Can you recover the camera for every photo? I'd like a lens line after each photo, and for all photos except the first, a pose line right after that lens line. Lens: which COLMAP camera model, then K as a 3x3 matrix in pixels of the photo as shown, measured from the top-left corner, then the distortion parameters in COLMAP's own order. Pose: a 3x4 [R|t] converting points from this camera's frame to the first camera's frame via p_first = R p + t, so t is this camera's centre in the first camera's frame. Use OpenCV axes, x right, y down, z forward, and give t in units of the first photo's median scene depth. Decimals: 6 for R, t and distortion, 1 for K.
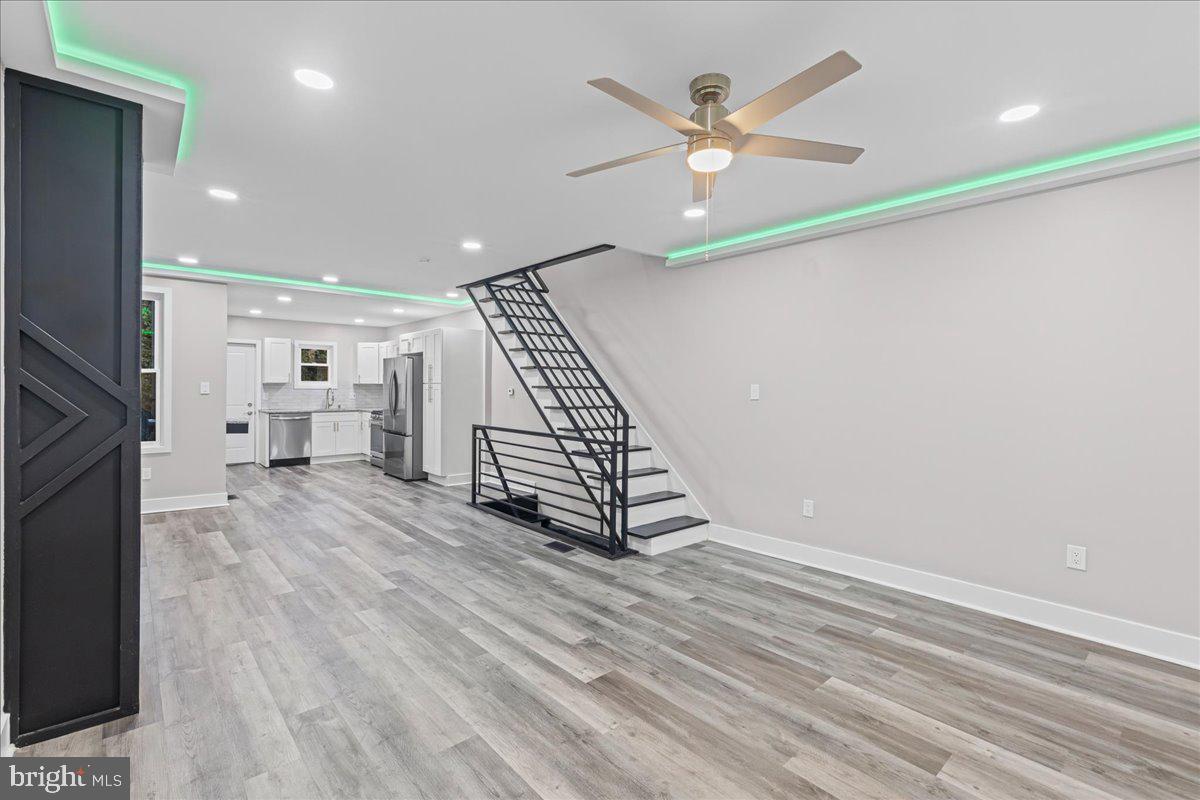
lens RADIAL K [[543.8, 0, 608.8], [0, 543.8, 389.1], [0, 0, 1]] dist [-0.001491, -0.000297]
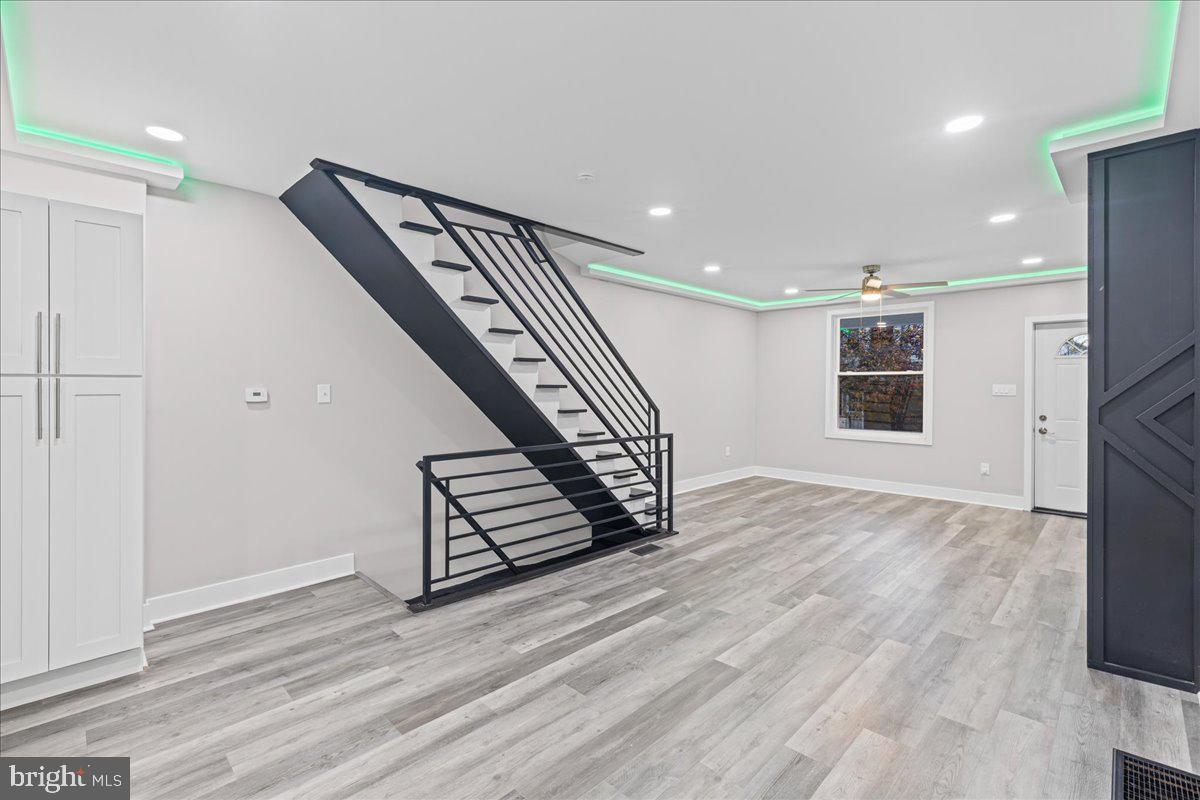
lens RADIAL K [[534.7, 0, 601.6], [0, 534.7, 386.5], [0, 0, 1]] dist [0.002764, 0.000128]
pose [[-0.069704, -0.008413, 0.997532, -1.113839], [-0.000565, 0.999965, 0.008394, -0.012182], [-0.997568, 0.000021, -0.069706, 1.226791]]
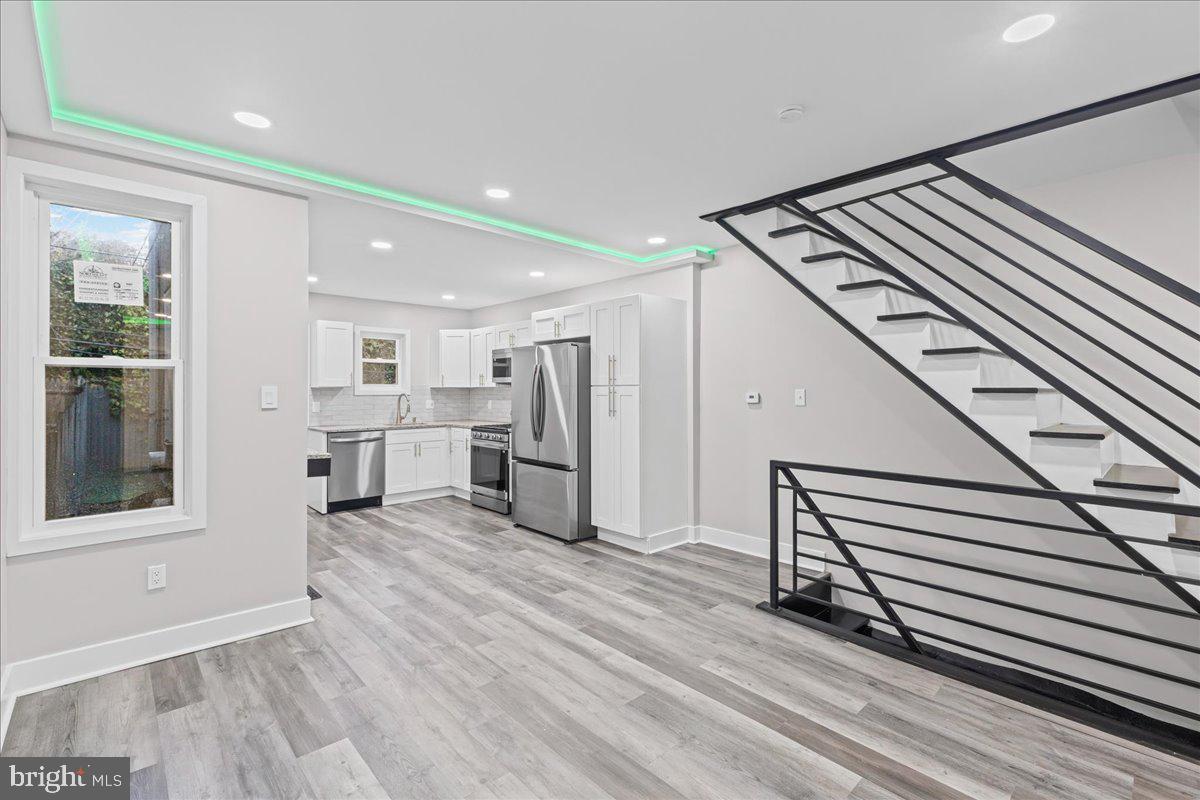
lens RADIAL K [[534.7, 0, 601.6], [0, 534.7, 386.5], [0, 0, 1]] dist [0.002764, 0.000128]
pose [[0.999685, -0.006269, 0.024291, -0.610660], [0.006529, 0.999922, -0.010640, -0.005270], [-0.024223, 0.010795, 0.999648, 0.672662]]
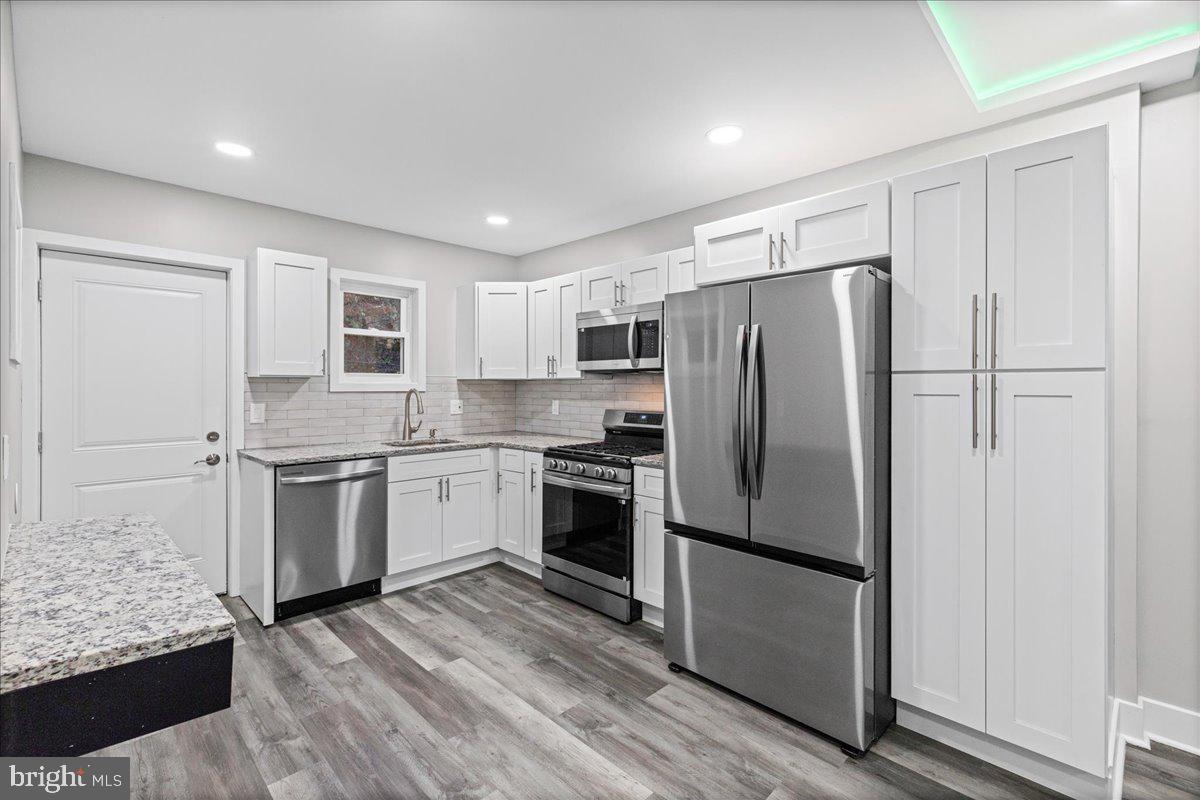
lens RADIAL K [[534.7, 0, 601.6], [0, 534.7, 386.5], [0, 0, 1]] dist [0.002764, 0.000128]
pose [[0.998205, -0.002389, 0.059840, -0.888350], [0.002596, 0.999991, -0.003379, -0.005392], [-0.059831, 0.003528, 0.998202, 1.318736]]
